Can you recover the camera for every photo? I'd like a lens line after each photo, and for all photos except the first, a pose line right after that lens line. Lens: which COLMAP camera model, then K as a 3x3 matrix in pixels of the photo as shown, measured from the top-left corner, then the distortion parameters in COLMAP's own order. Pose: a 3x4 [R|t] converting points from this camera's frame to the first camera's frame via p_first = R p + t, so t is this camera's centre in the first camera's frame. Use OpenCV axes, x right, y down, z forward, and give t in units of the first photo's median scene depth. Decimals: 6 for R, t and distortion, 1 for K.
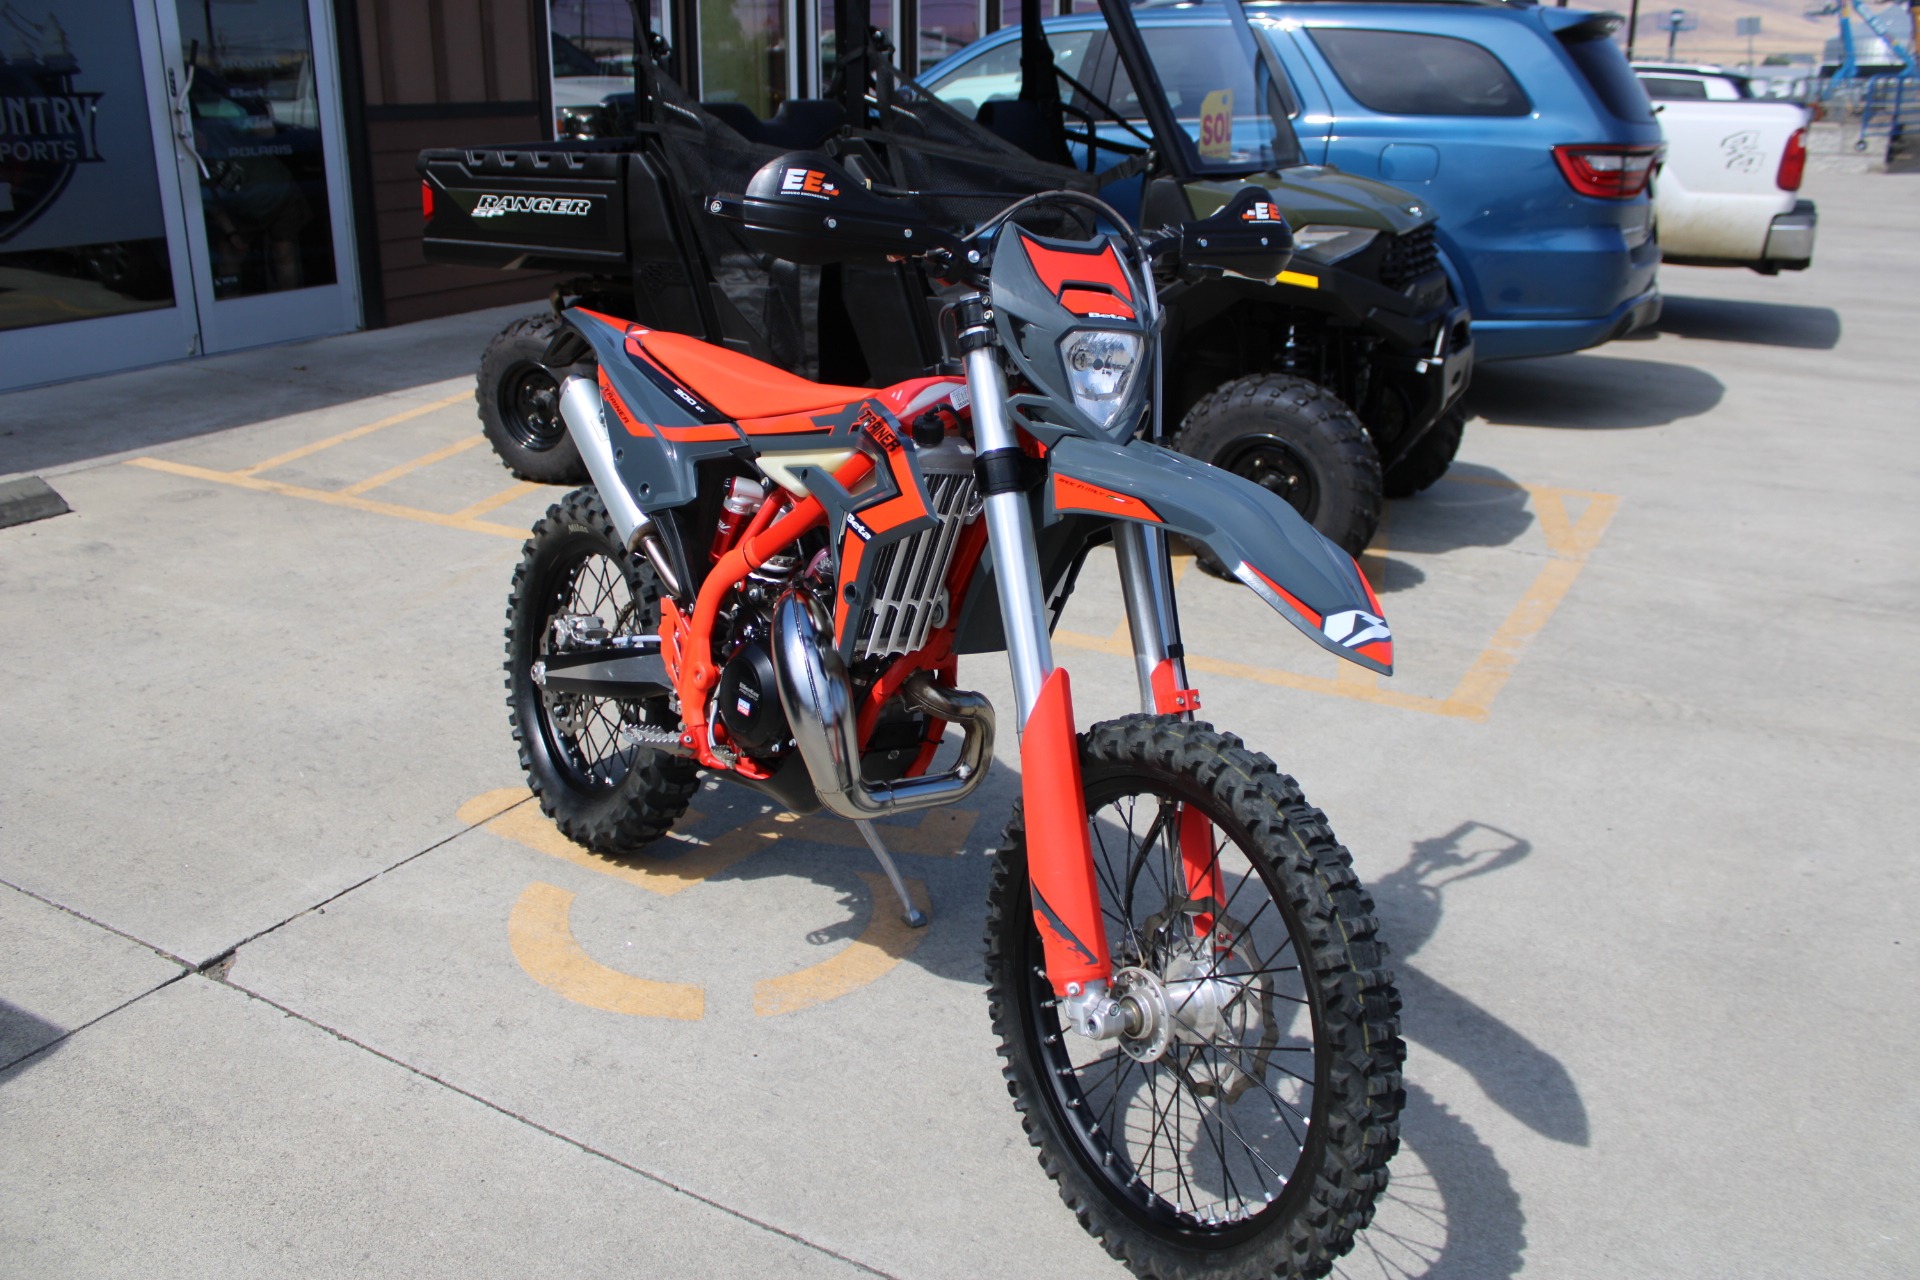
lens RADIAL K [[1585.0, 0, 963.5], [0, 1585.0, 655.6], [0, 0, 1]] dist [-0.160268, 0.138655]
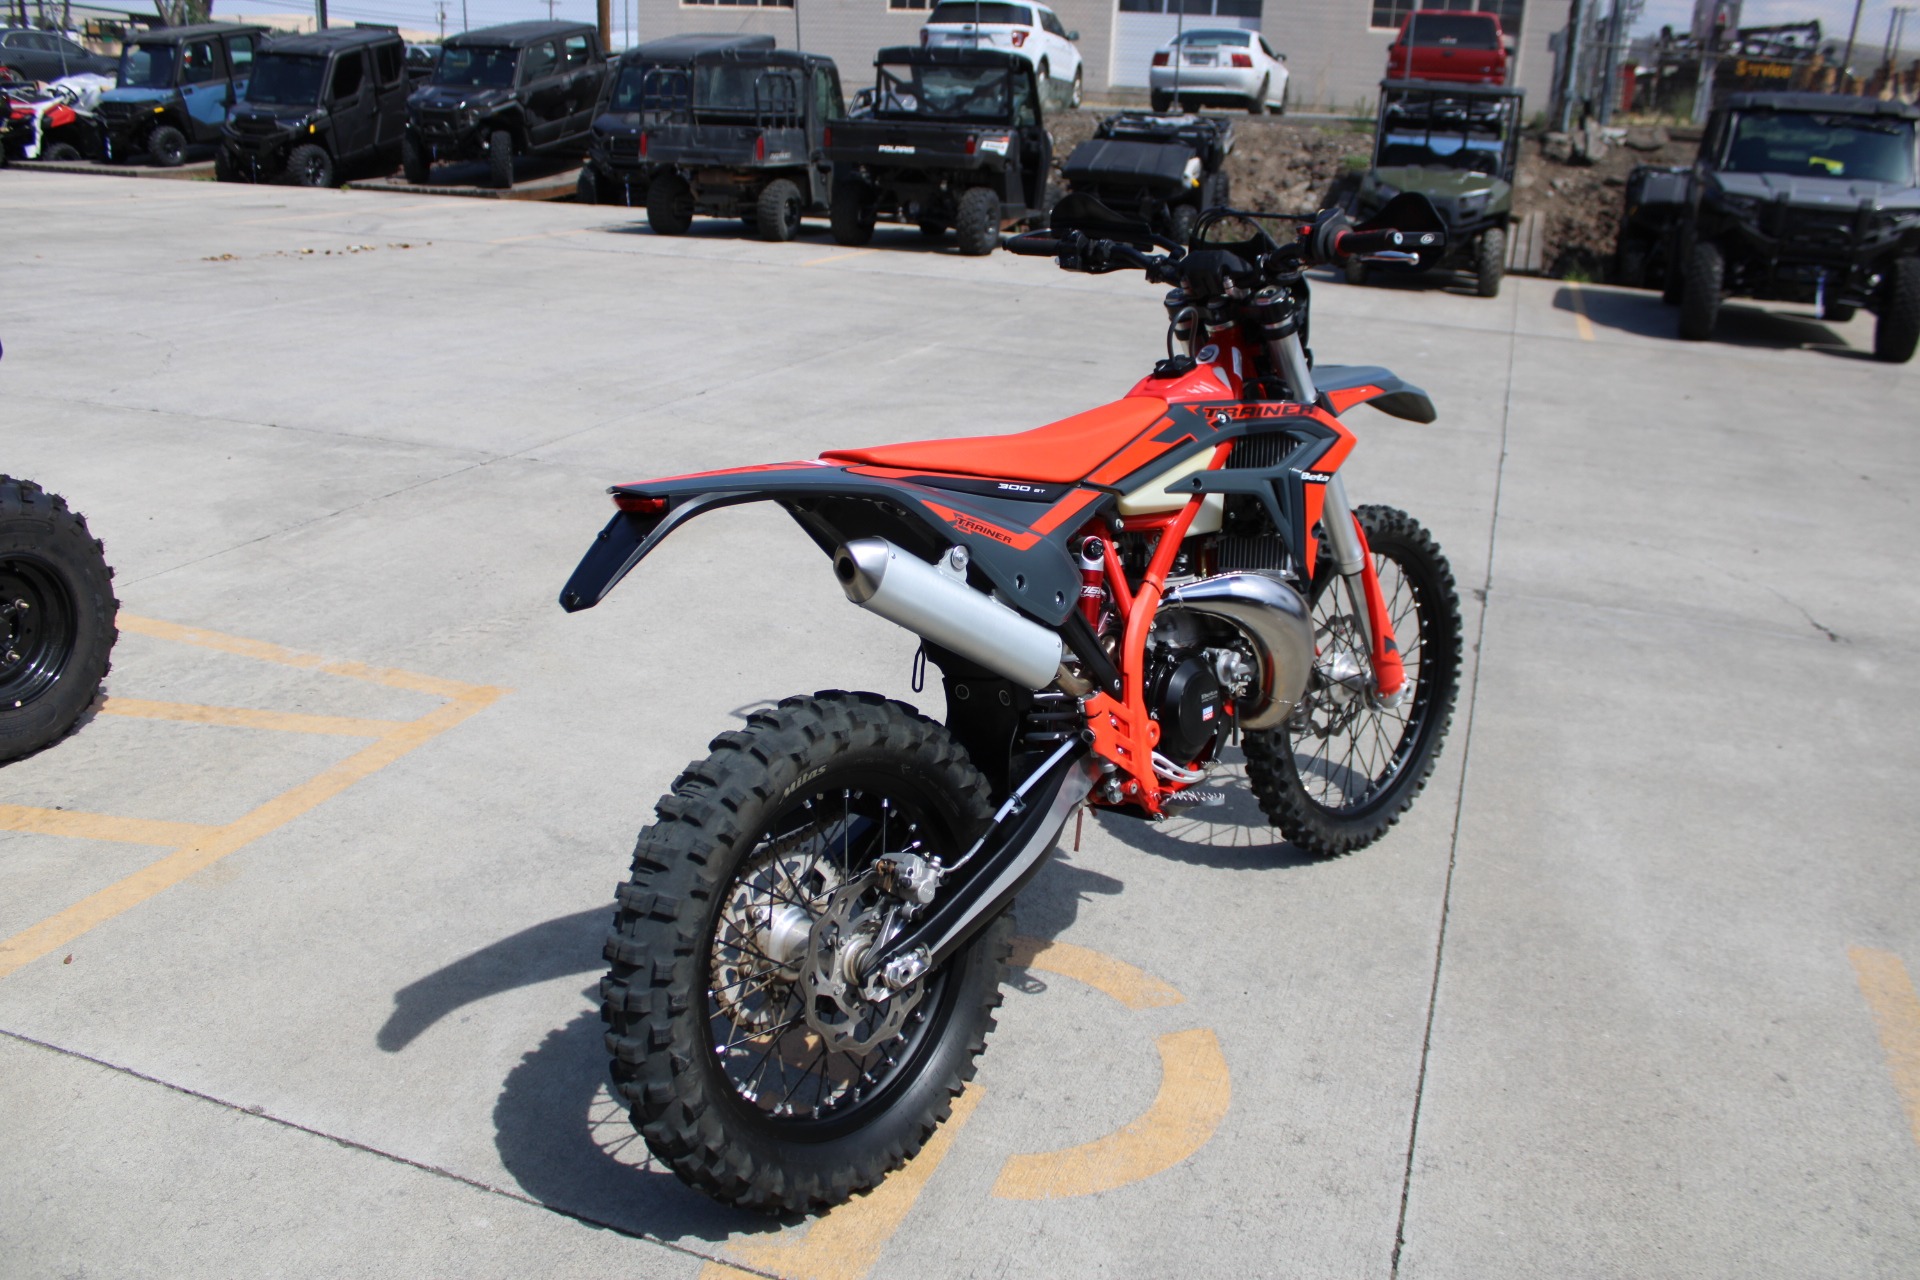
lens RADIAL K [[1585.0, 0, 968.4], [0, 1585.0, 625.7], [0, 0, 1]] dist [-0.160268, 0.138655]
pose [[-0.182457, -0.322295, 0.928889, -0.830947], [0.294219, 0.883560, 0.364359, -0.349995], [-0.938160, 0.339777, -0.066387, 0.924855]]
